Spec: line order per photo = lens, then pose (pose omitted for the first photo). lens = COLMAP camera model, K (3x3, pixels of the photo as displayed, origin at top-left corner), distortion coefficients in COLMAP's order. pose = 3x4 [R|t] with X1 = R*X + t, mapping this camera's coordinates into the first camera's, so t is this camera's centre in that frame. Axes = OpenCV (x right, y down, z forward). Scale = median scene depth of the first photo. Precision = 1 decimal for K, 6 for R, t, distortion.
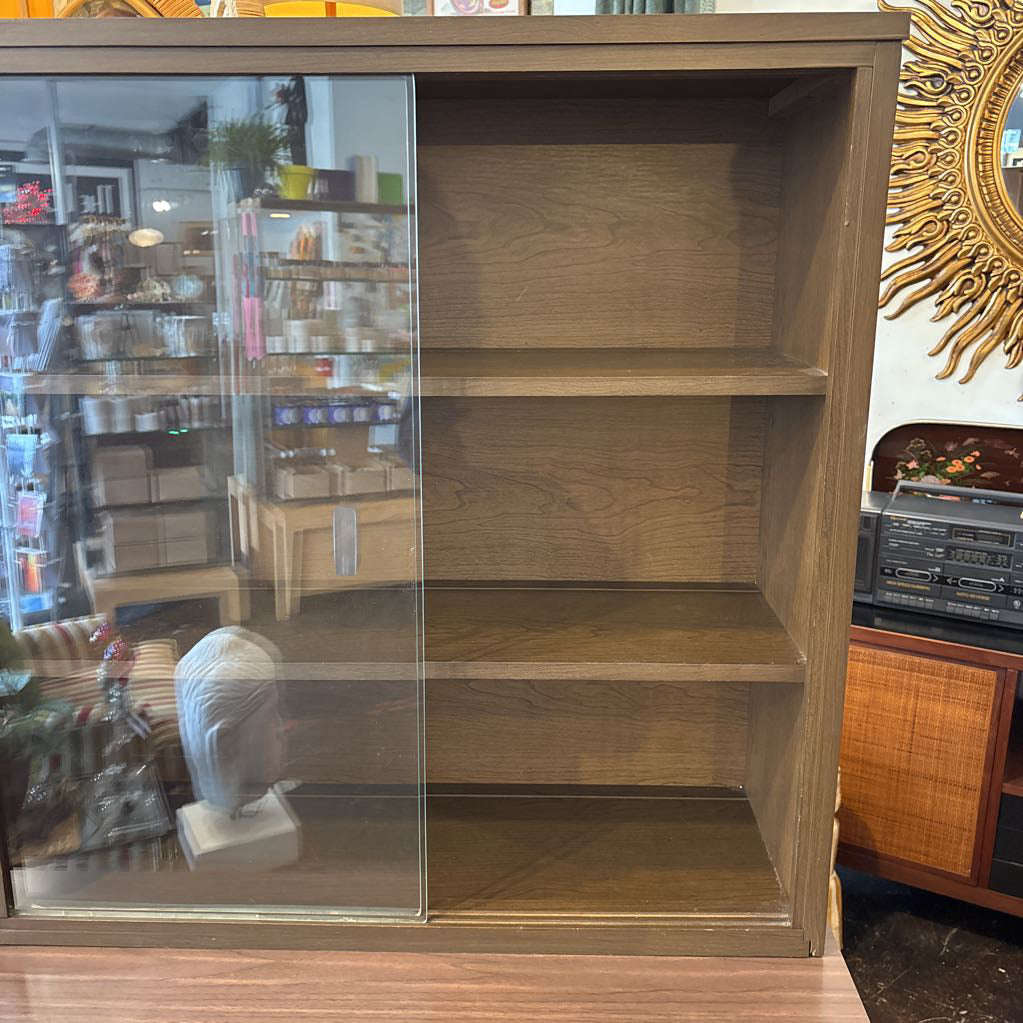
lens RADIAL K [[1045.5, 0, 515.4], [0, 1045.5, 516.3], [0, 0, 1]] dist [0.022872, 0.000000]
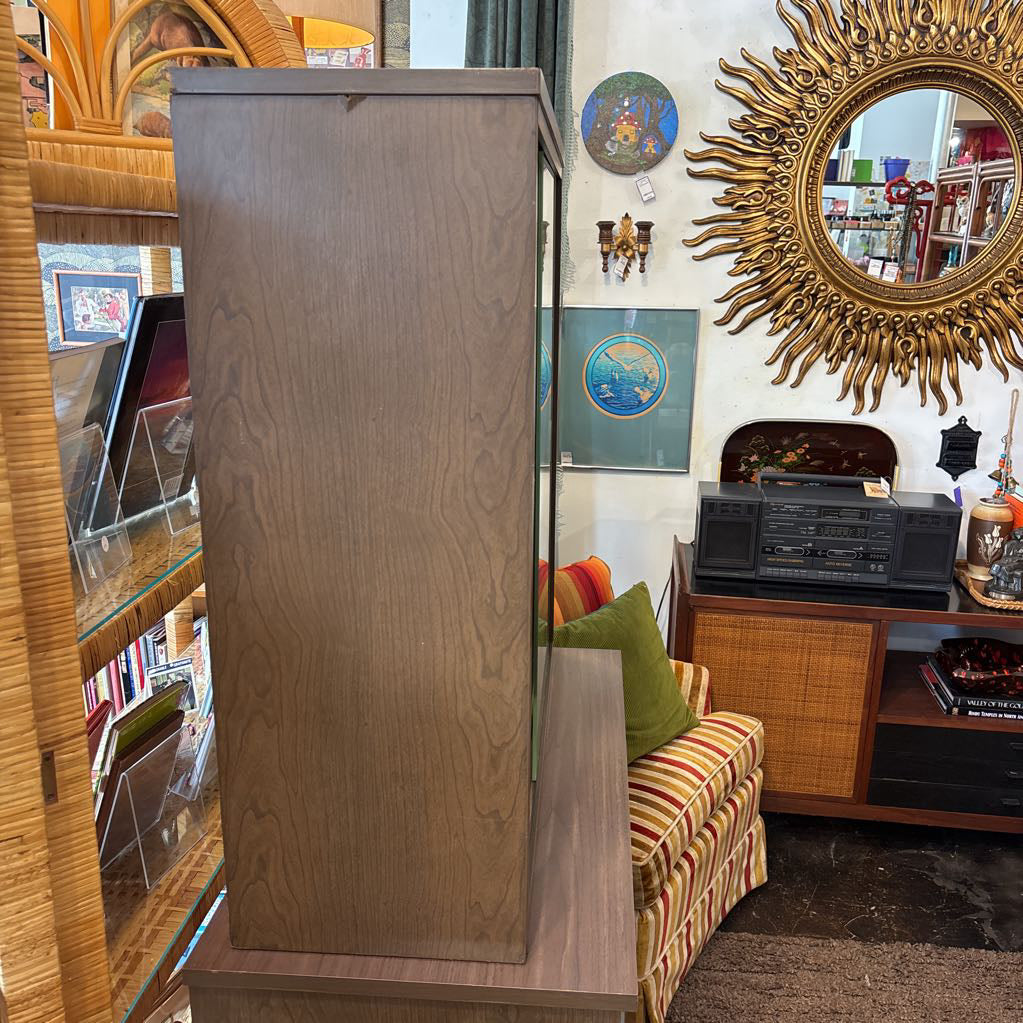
lens RADIAL K [[1045.5, 0, 529.1], [0, 1045.5, 510.5], [0, 0, 1]] dist [0.022872, 0.000000]
pose [[0.922131, -0.072555, 0.380014, -0.340109], [0.075931, 0.997094, 0.006121, -0.019309], [-0.379354, 0.023210, 0.924960, 0.024247]]
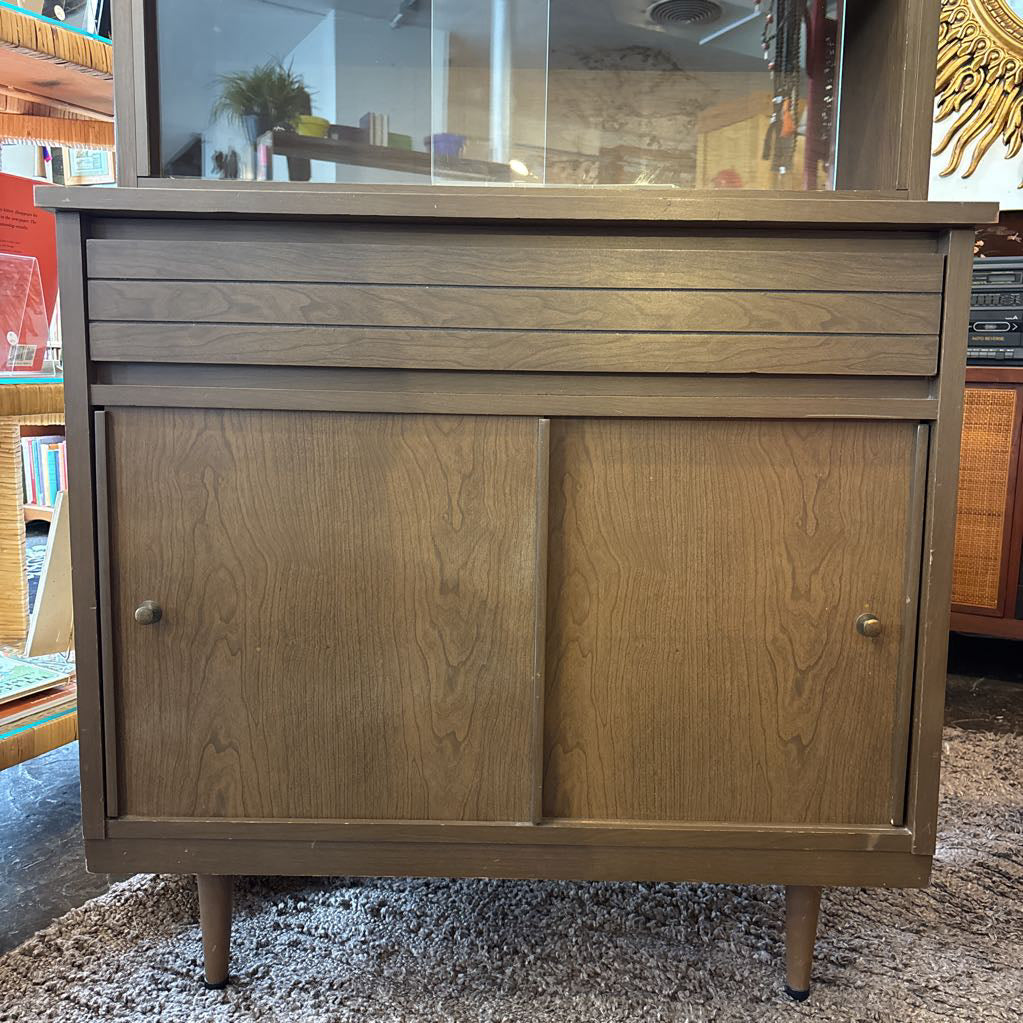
lens RADIAL K [[1045.9, 0, 516.1], [0, 1045.9, 511.9], [0, 0, 1]] dist [0.022904, 0.000000]
pose [[0.999252, 0.011708, 0.036856, -0.070507], [-0.007132, 0.992514, -0.121923, 0.376521], [-0.038008, 0.121569, 0.991855, 0.000258]]
